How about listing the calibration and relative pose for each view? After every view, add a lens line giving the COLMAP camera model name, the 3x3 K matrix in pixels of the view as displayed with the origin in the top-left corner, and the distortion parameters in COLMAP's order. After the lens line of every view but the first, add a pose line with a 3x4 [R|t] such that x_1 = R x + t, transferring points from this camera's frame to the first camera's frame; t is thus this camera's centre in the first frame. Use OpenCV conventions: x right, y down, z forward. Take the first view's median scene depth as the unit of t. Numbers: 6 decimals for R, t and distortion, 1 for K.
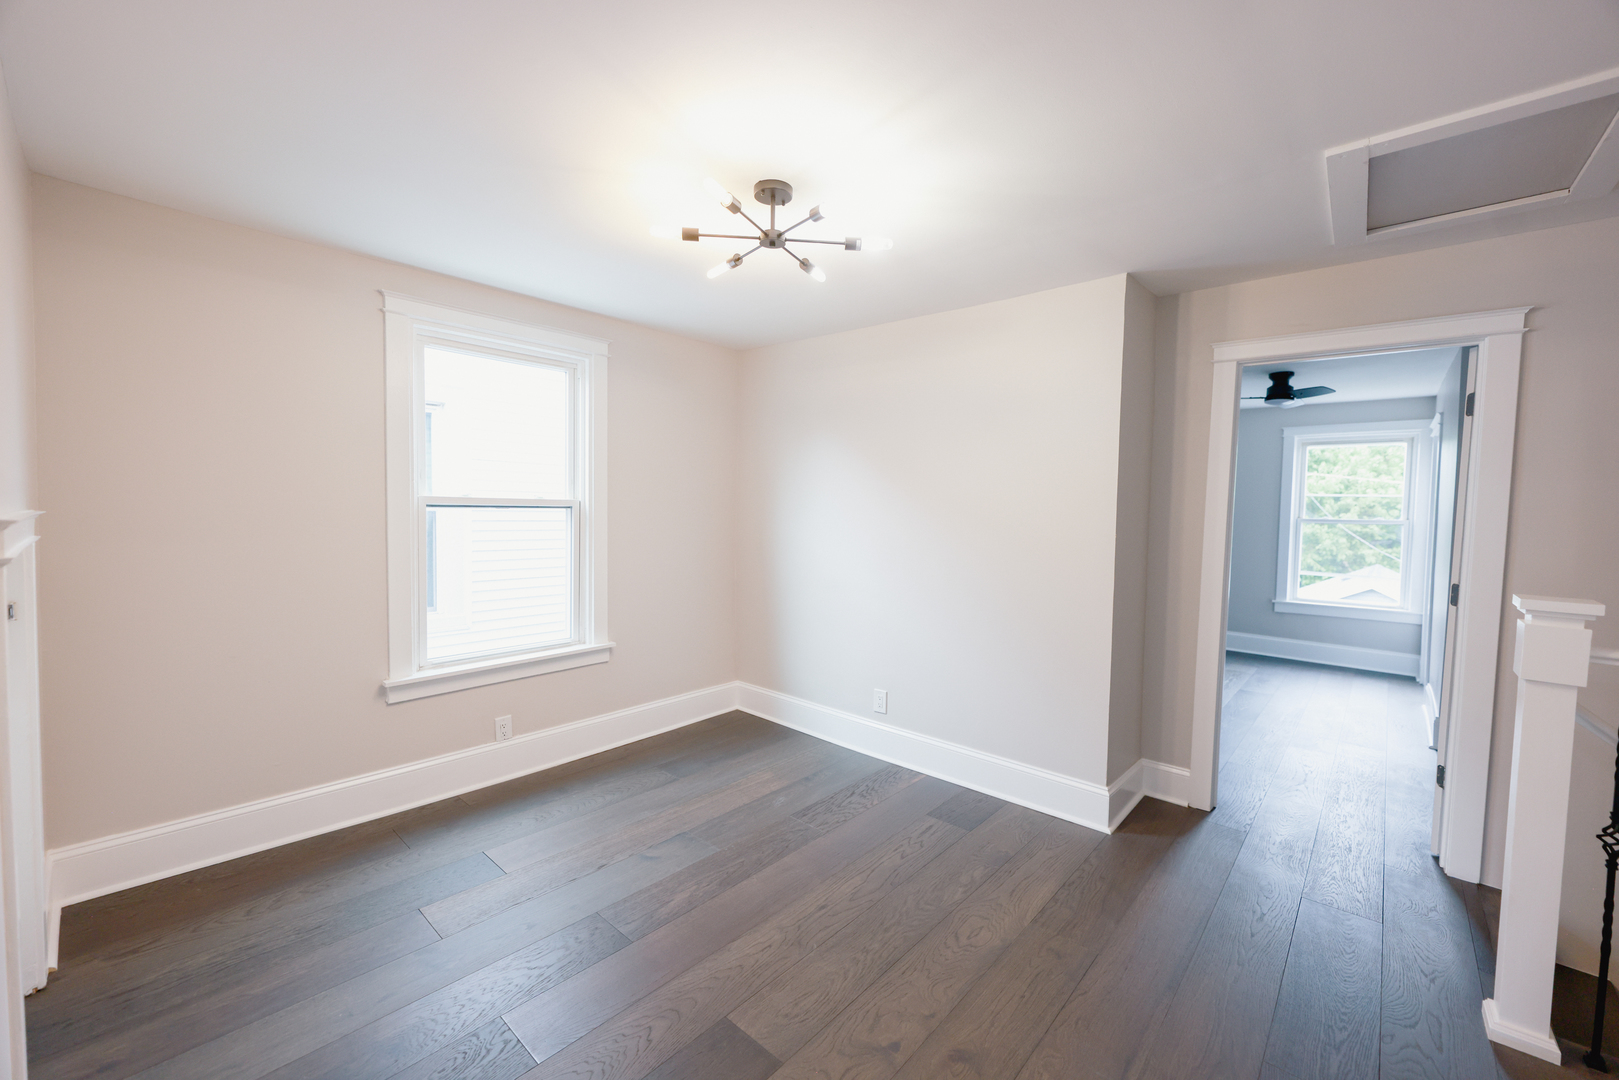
lens RADIAL K [[645.5, 0, 799.9], [0, 645.5, 538.4], [0, 0, 1]] dist [0.003071, 0.000255]
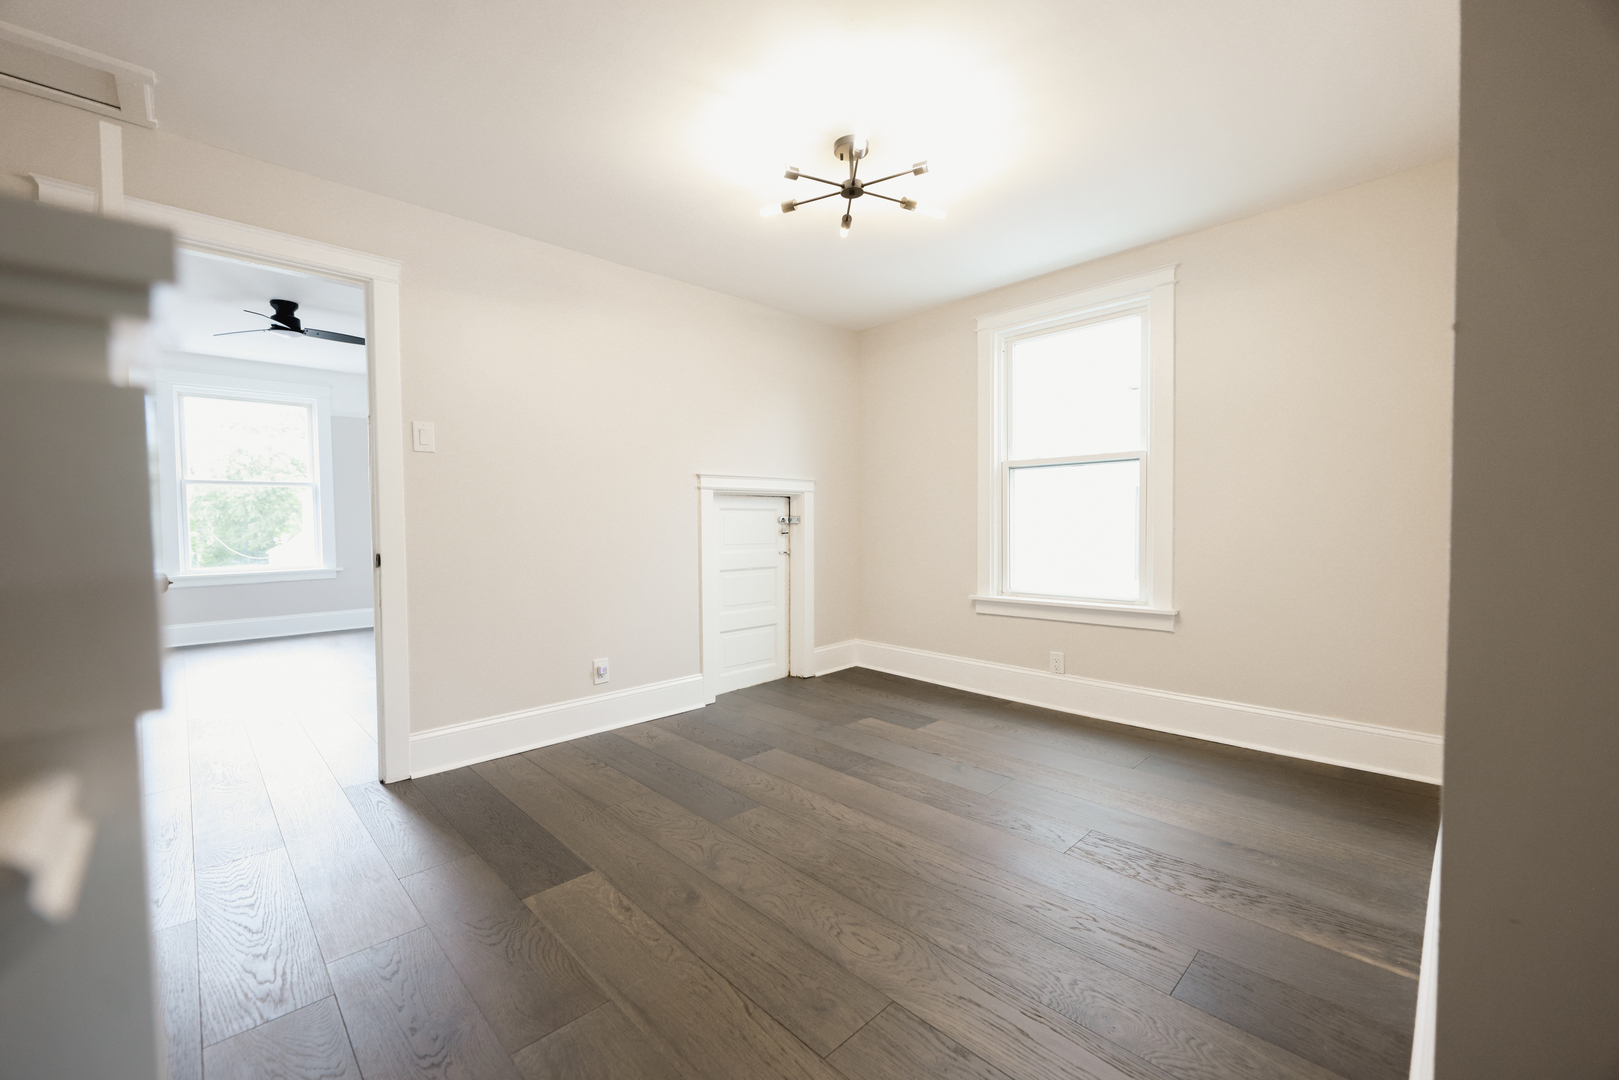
lens RADIAL K [[645.5, 0, 796.2], [0, 645.5, 525.7], [0, 0, 1]] dist [0.003071, 0.000255]
pose [[-0.075204, -0.015212, -0.997052, 0.956920], [-0.038240, 0.999192, -0.012361, 0.126965], [0.996435, 0.037197, -0.075725, 0.884264]]
